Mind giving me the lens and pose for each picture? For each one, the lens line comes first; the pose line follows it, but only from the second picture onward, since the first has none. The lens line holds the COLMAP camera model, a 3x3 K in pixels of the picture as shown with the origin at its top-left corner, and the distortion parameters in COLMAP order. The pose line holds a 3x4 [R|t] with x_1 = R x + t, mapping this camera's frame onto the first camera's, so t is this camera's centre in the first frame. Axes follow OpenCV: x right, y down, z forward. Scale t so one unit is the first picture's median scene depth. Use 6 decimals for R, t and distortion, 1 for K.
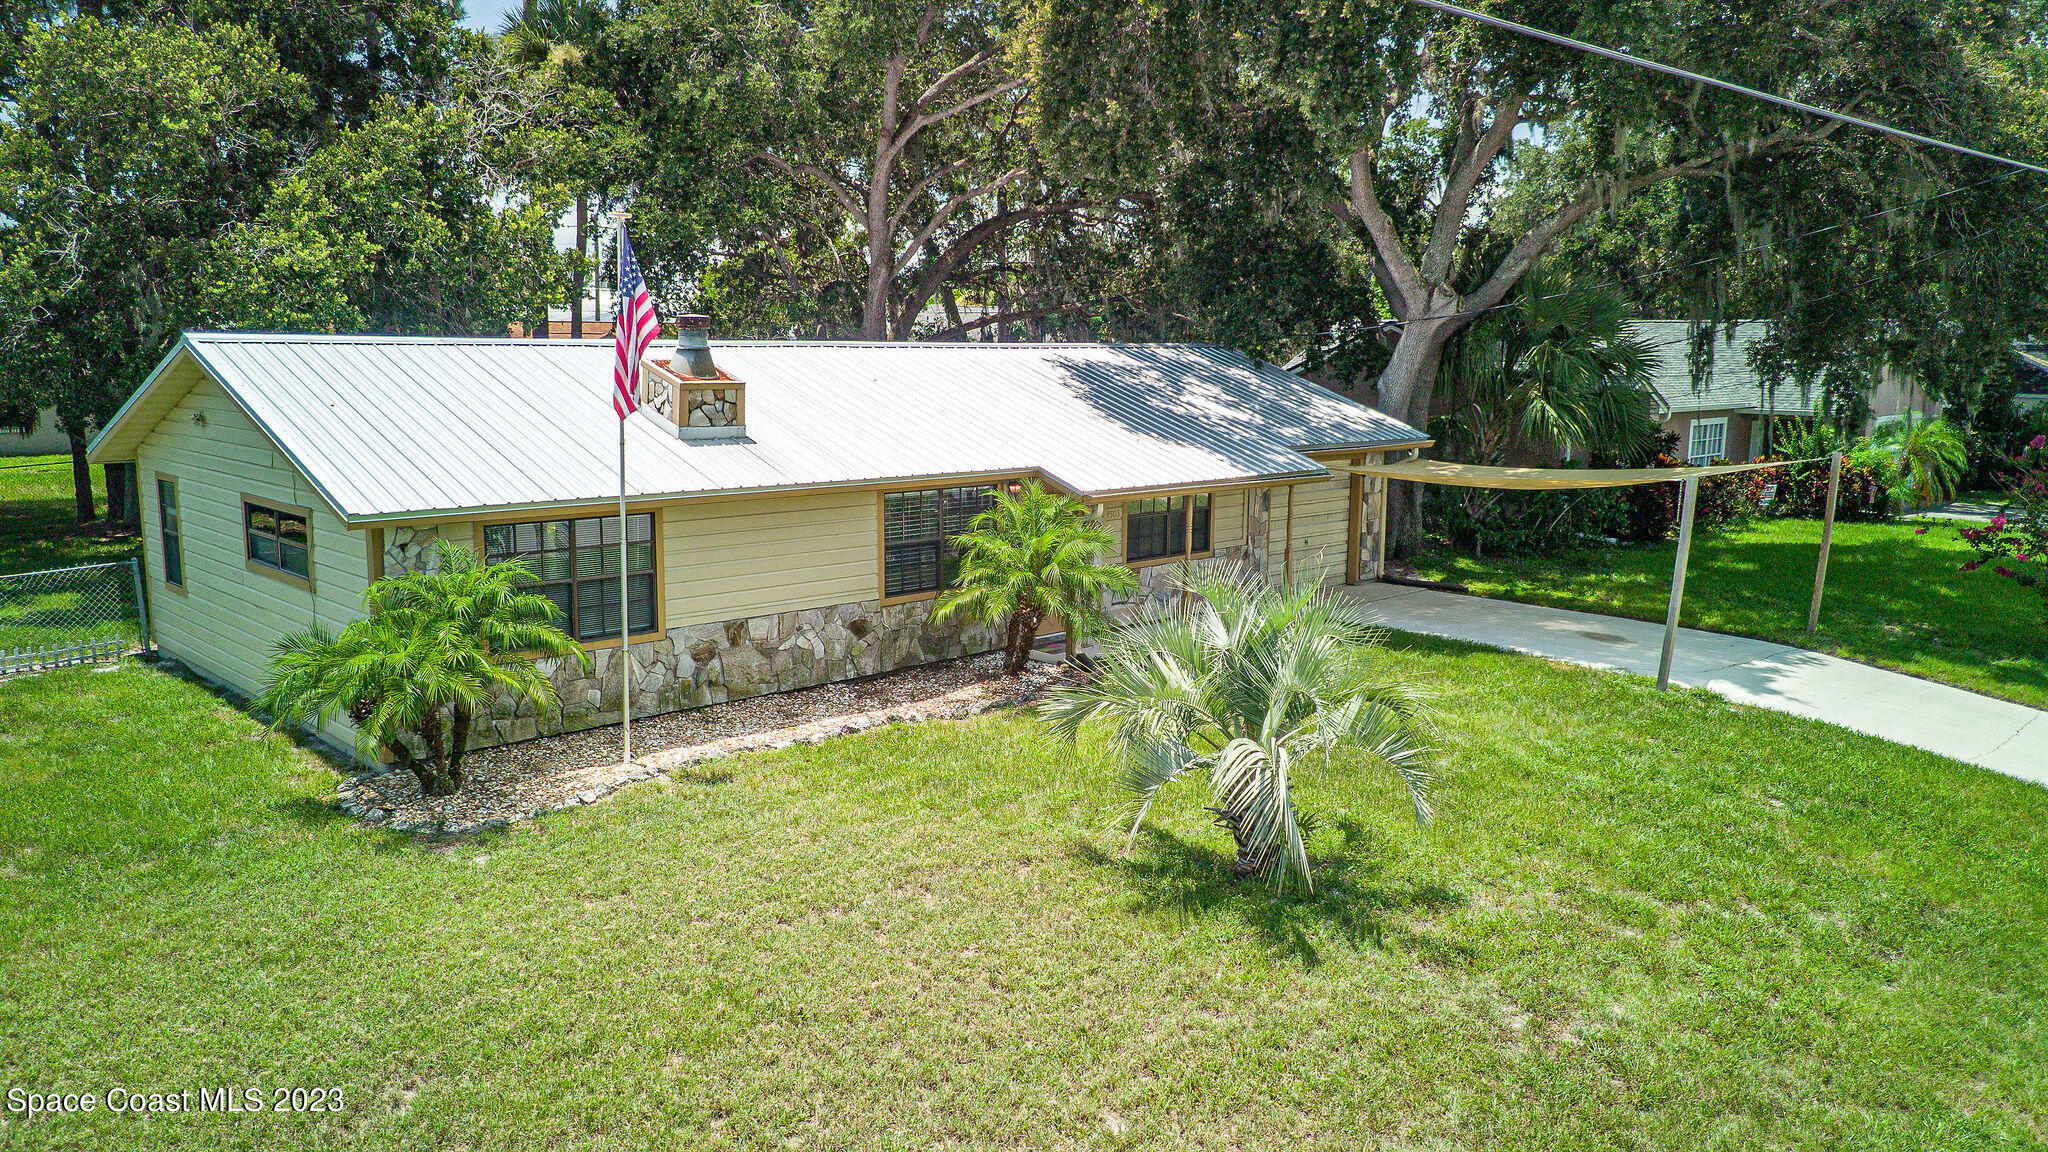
lens RADIAL K [[1501.3, 0, 1024.0], [0, 1501.3, 576.0], [0, 0, 1]] dist [0.012336, -0.002900]
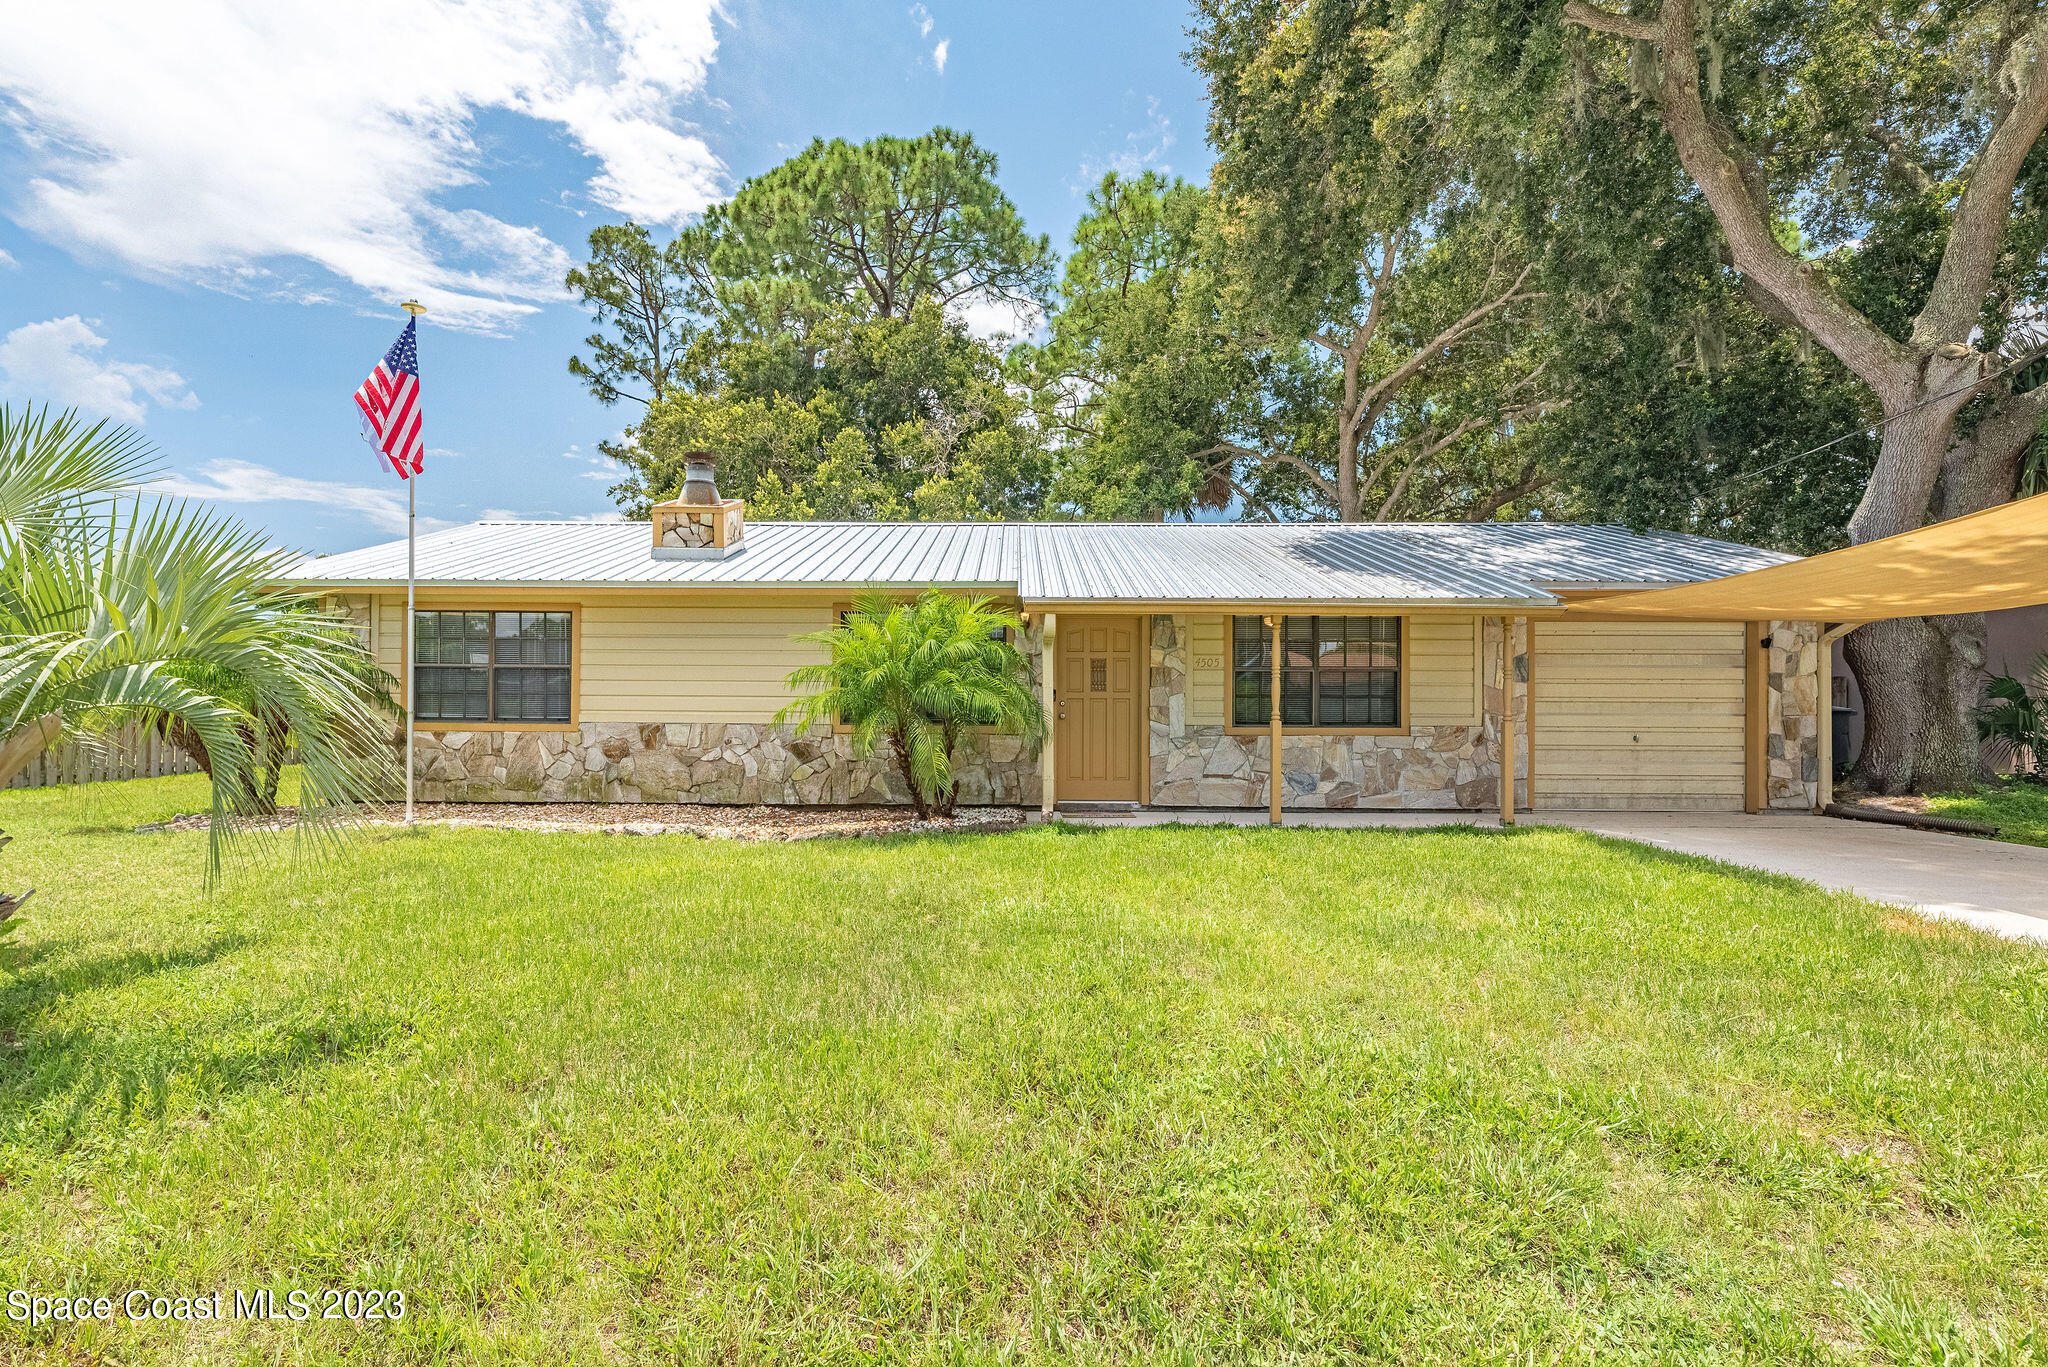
lens RADIAL K [[912.0, 0, 987.3], [0, 912.0, 700.2], [0, 0, 1]] dist [-0.001896, 0.000341]
pose [[0.696748, -0.011124, -0.717229, 0.380280], [-0.110313, 0.986324, -0.122461, 0.059794], [0.708782, 0.164444, 0.685992, 0.675378]]
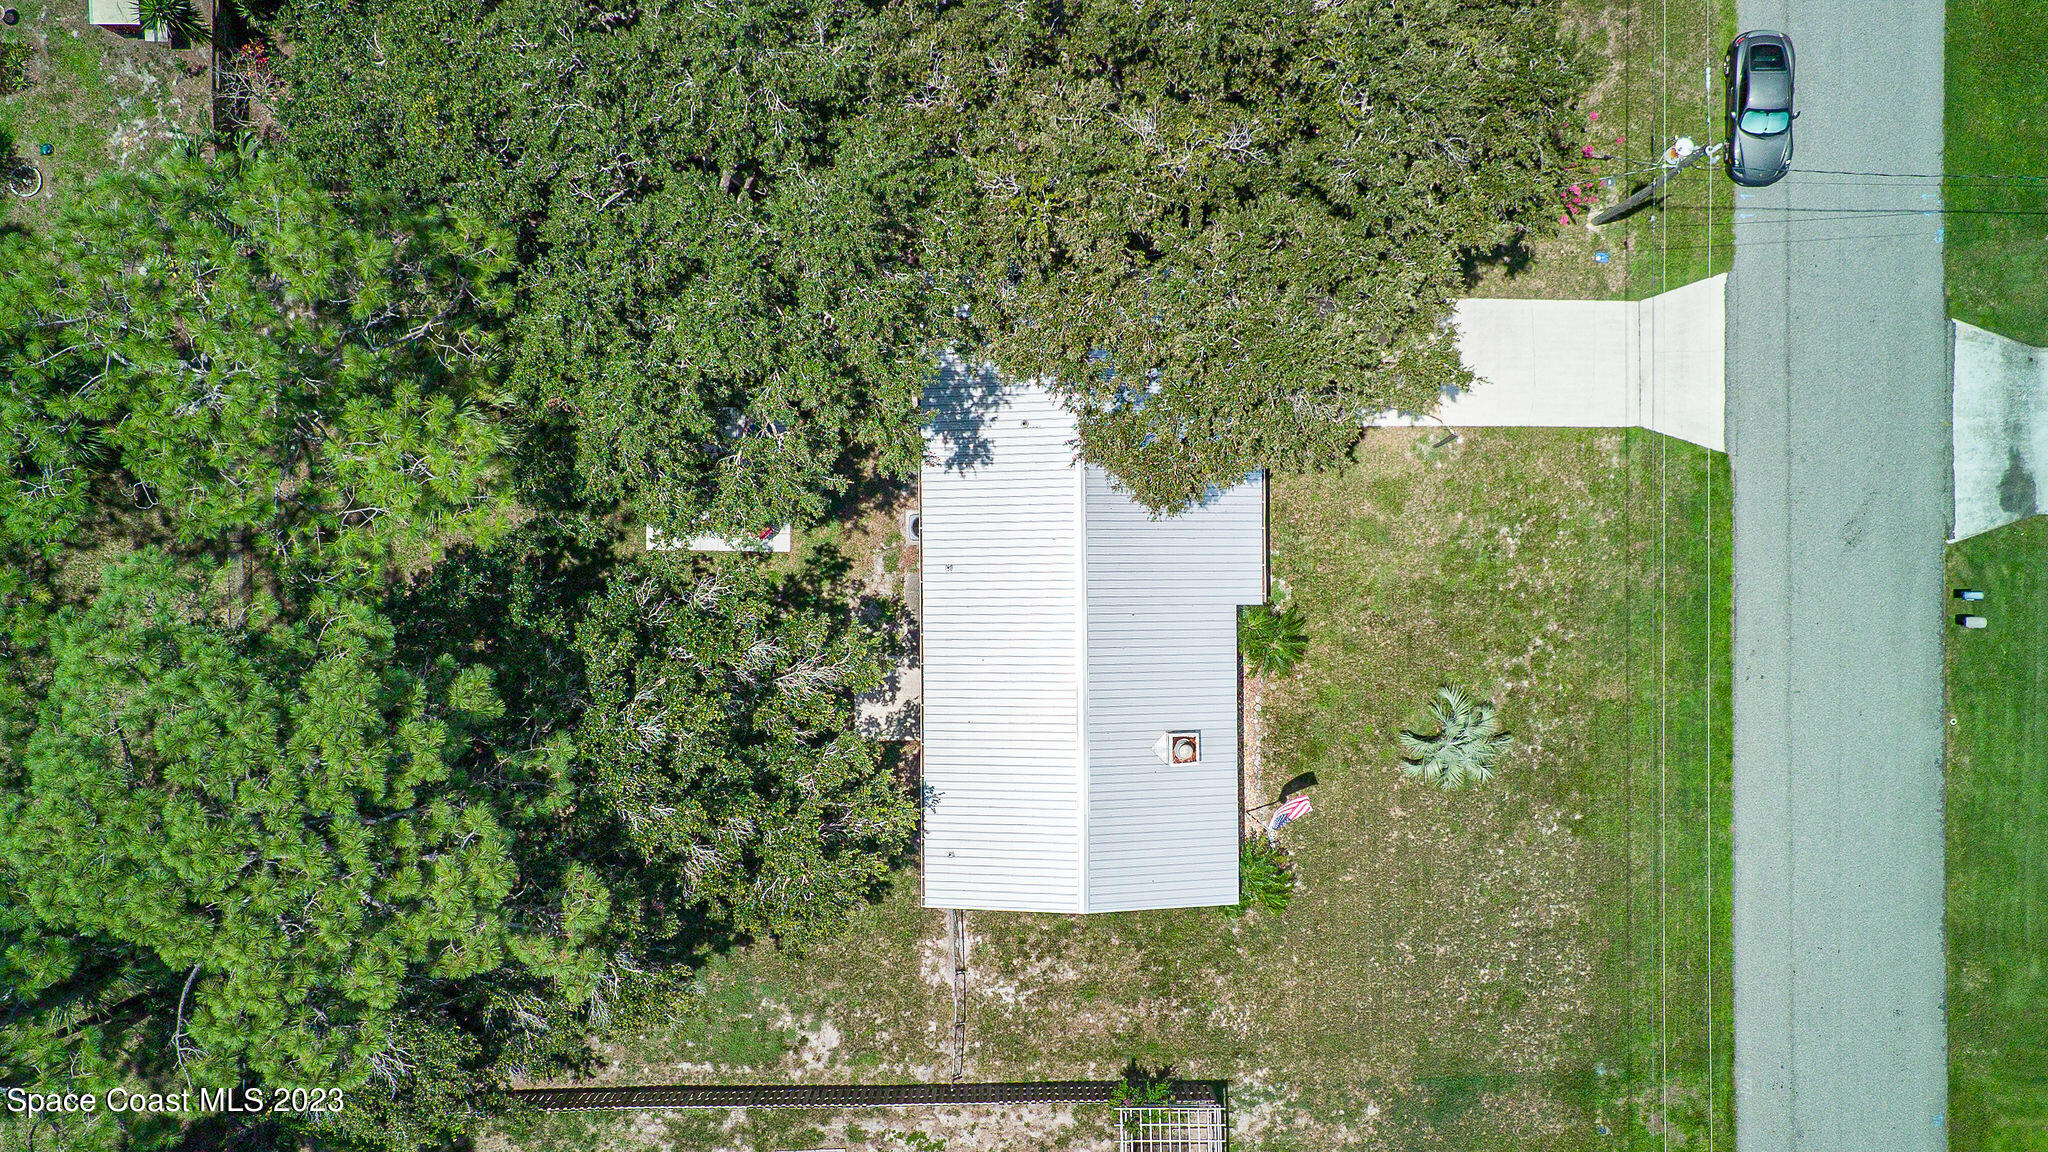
lens RADIAL K [[1501.3, 0, 1024.0], [0, 1501.3, 576.0], [0, 0, 1]] dist [0.012336, -0.002900]
pose [[0.694680, -0.719282, -0.007244, -0.173439], [0.100081, 0.086676, 0.991197, -2.397341], [-0.712323, -0.689290, 0.132198, 1.010583]]
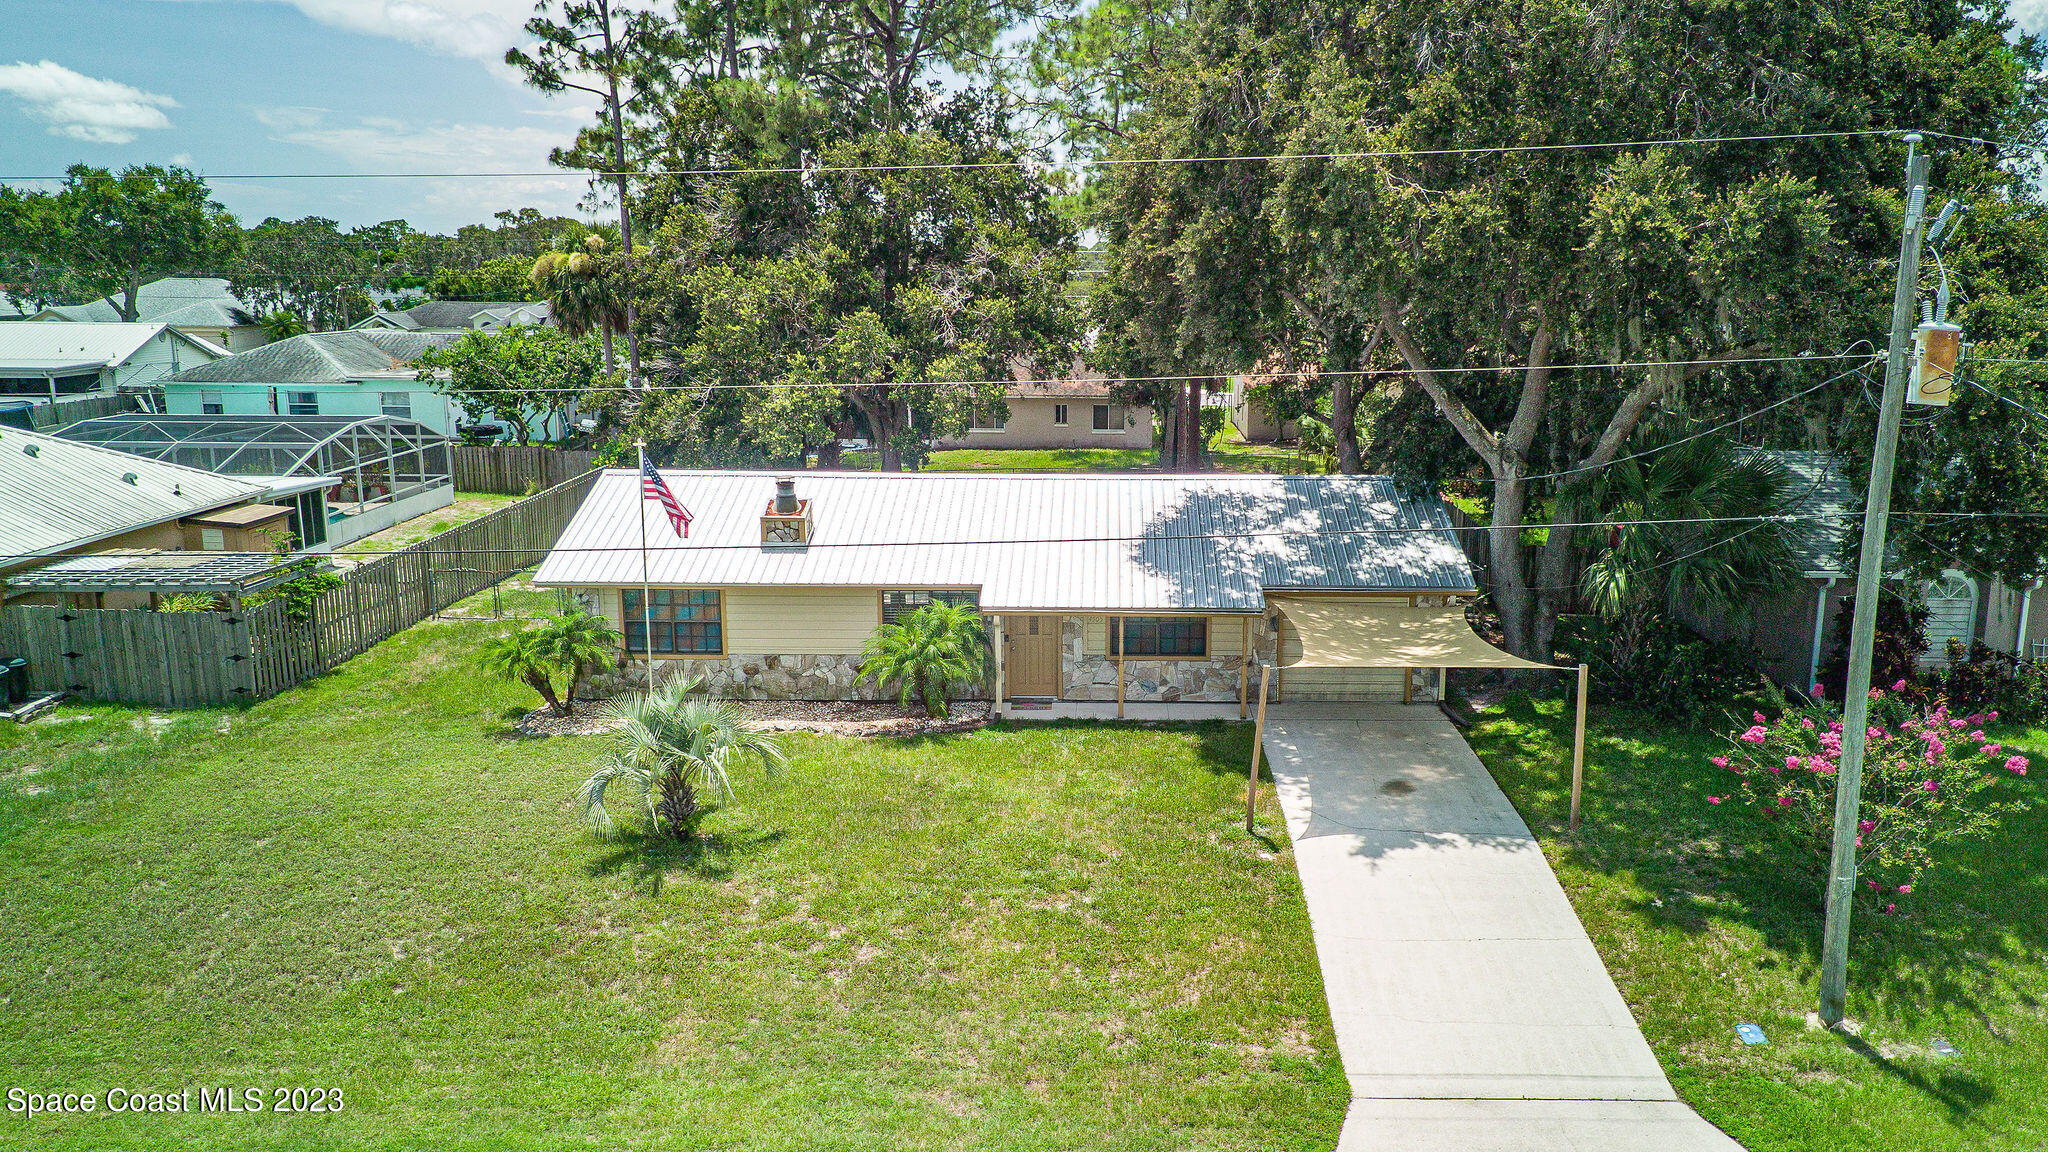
lens RADIAL K [[1543.6, 0, 1114.5], [0, 1543.6, 593.2], [0, 0, 1]] dist [0.025234, -0.059150]
pose [[0.716342, 0.139840, -0.683593, 1.210612], [-0.107357, 0.990134, 0.090049, -0.227046], [0.689441, 0.008883, 0.724288, -0.027056]]
